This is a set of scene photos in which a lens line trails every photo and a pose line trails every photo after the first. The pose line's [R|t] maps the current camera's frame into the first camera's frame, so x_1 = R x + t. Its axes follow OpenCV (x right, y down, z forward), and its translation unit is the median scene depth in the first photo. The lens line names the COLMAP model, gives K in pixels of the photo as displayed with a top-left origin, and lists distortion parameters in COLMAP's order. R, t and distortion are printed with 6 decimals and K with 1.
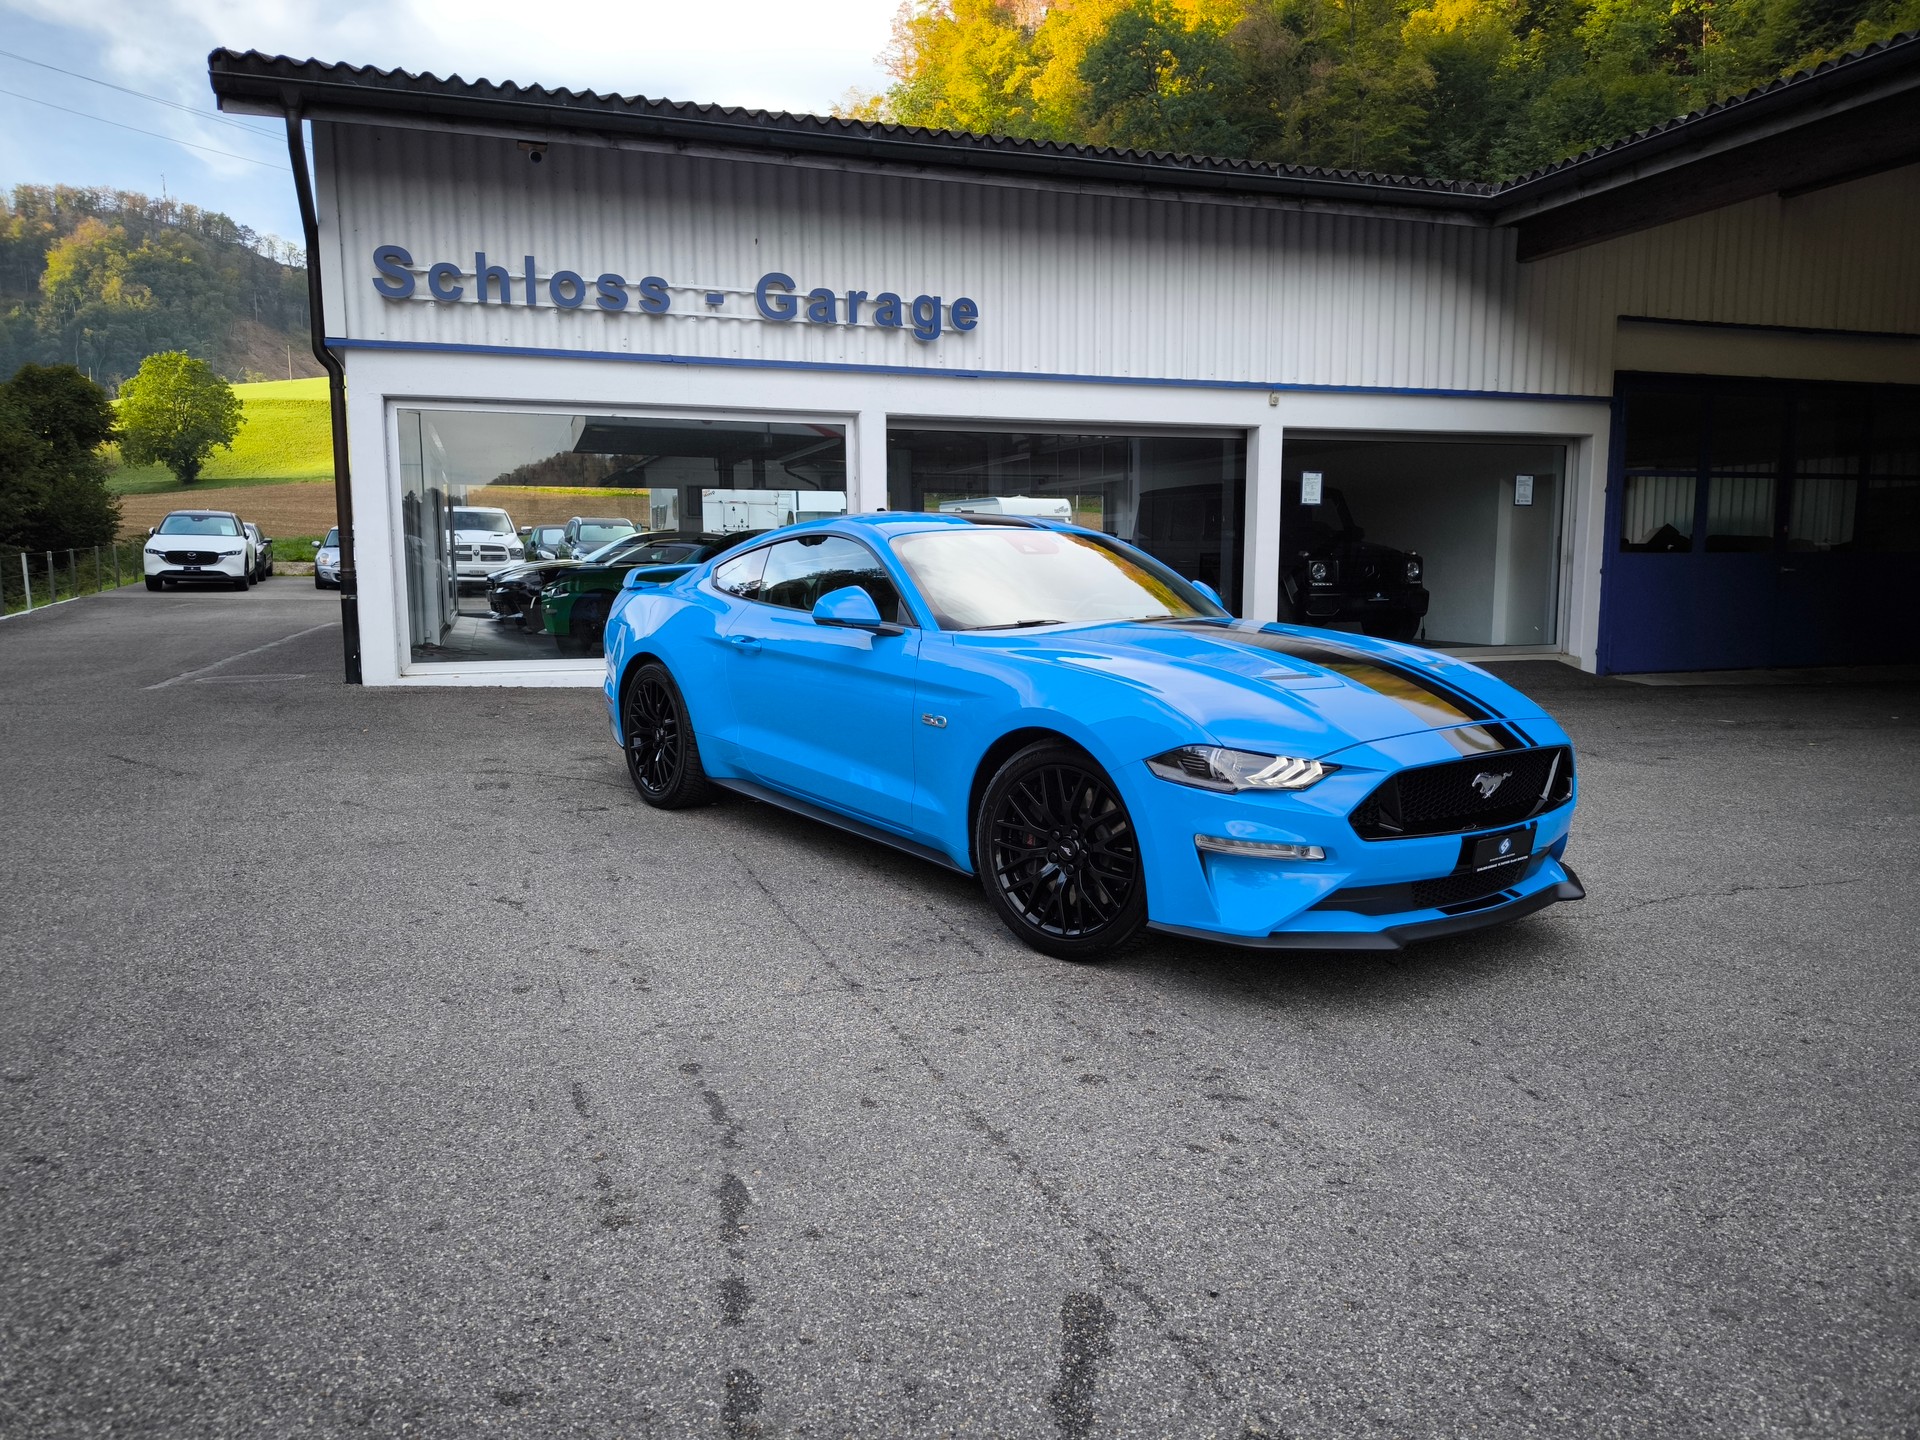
lens RADIAL K [[1335.1, 0, 966.9], [0, 1335.1, 726.3], [0, 0, 1]] dist [0.047081, -0.035128]
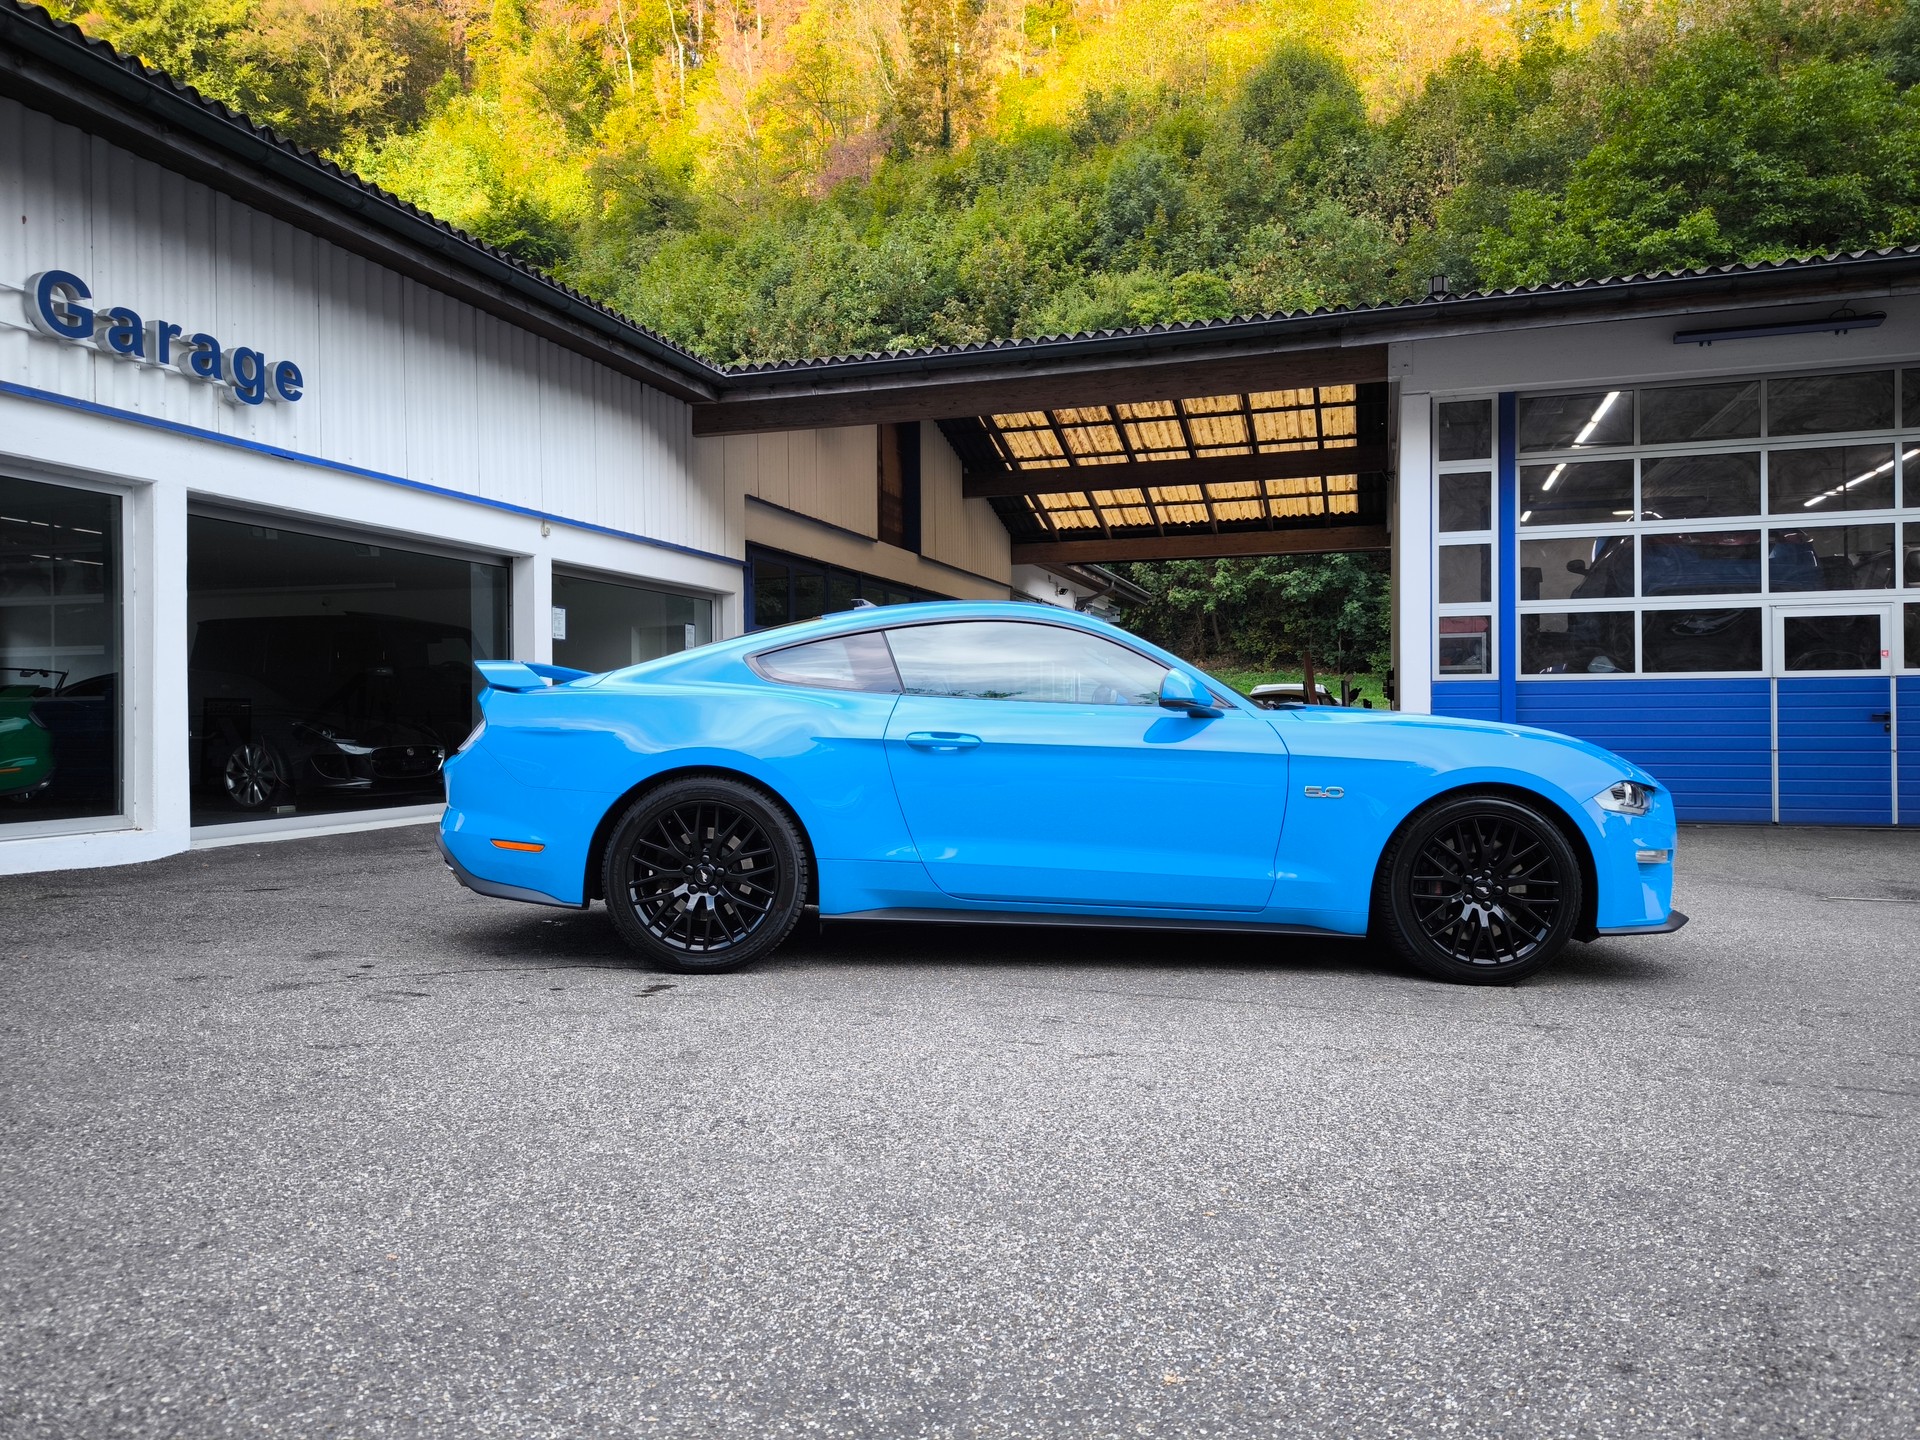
lens RADIAL K [[1335.1, 0, 947.3], [0, 1335.1, 714.4], [0, 0, 1]] dist [0.047081, -0.035128]
pose [[0.603121, 0.000870, 0.797649, -0.444535], [0.104783, 0.991247, -0.080310, -0.004794], [-0.790737, 0.132017, 0.597751, 0.256463]]
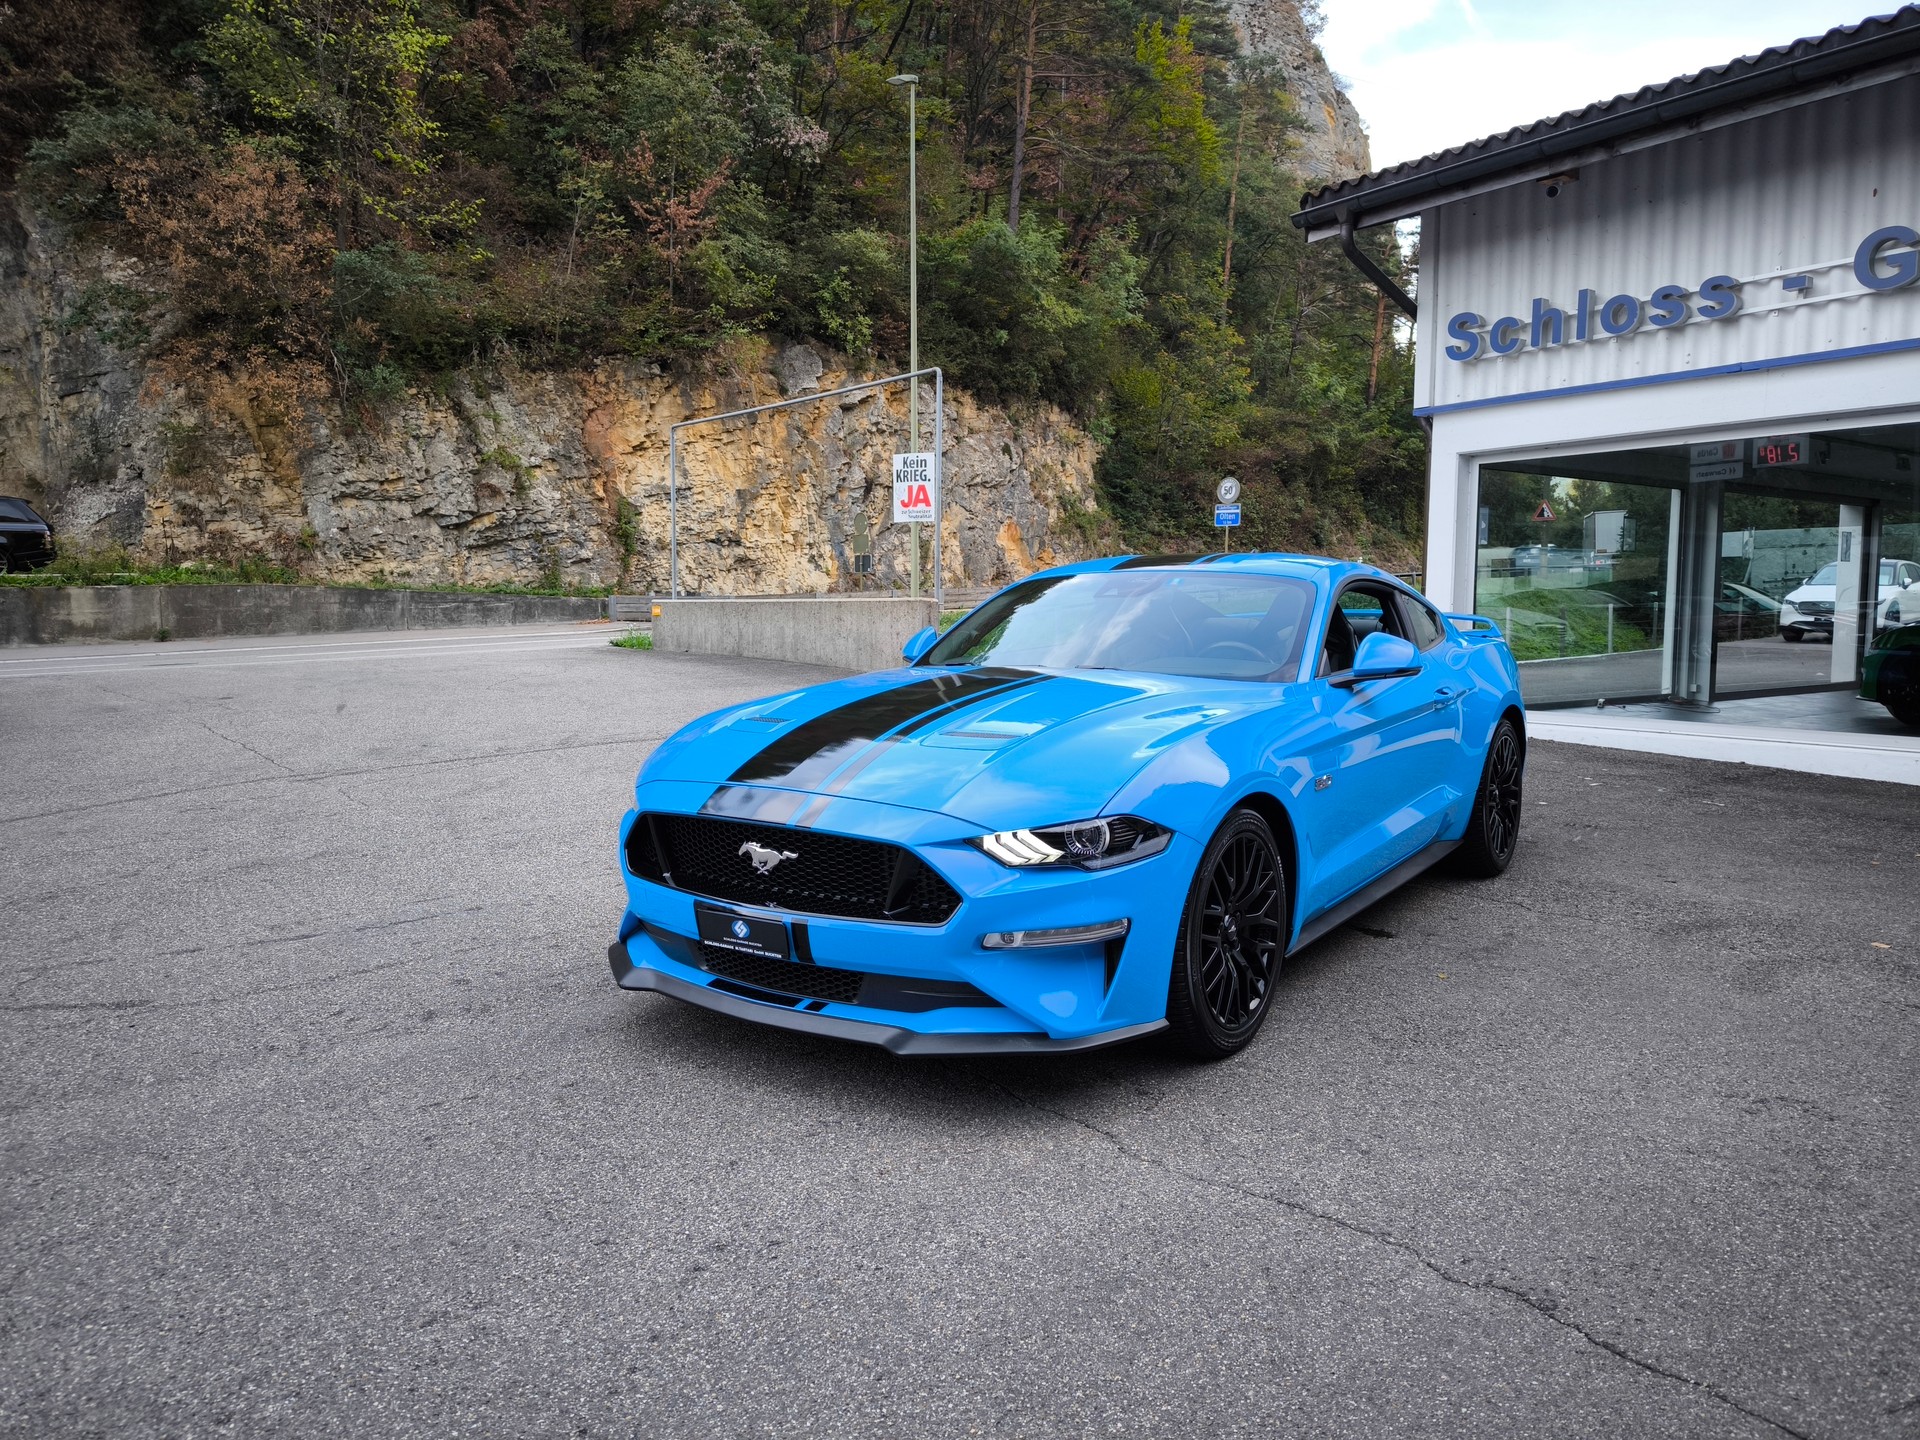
lens RADIAL K [[1335.1, 0, 953.7], [0, 1335.1, 714.9], [0, 0, 1]] dist [0.047081, -0.035128]
pose [[0.296028, 0.078297, -0.951965, 0.464181], [-0.122659, 0.991499, 0.043406, -0.038005], [0.947271, 0.103918, 0.303115, 0.316387]]
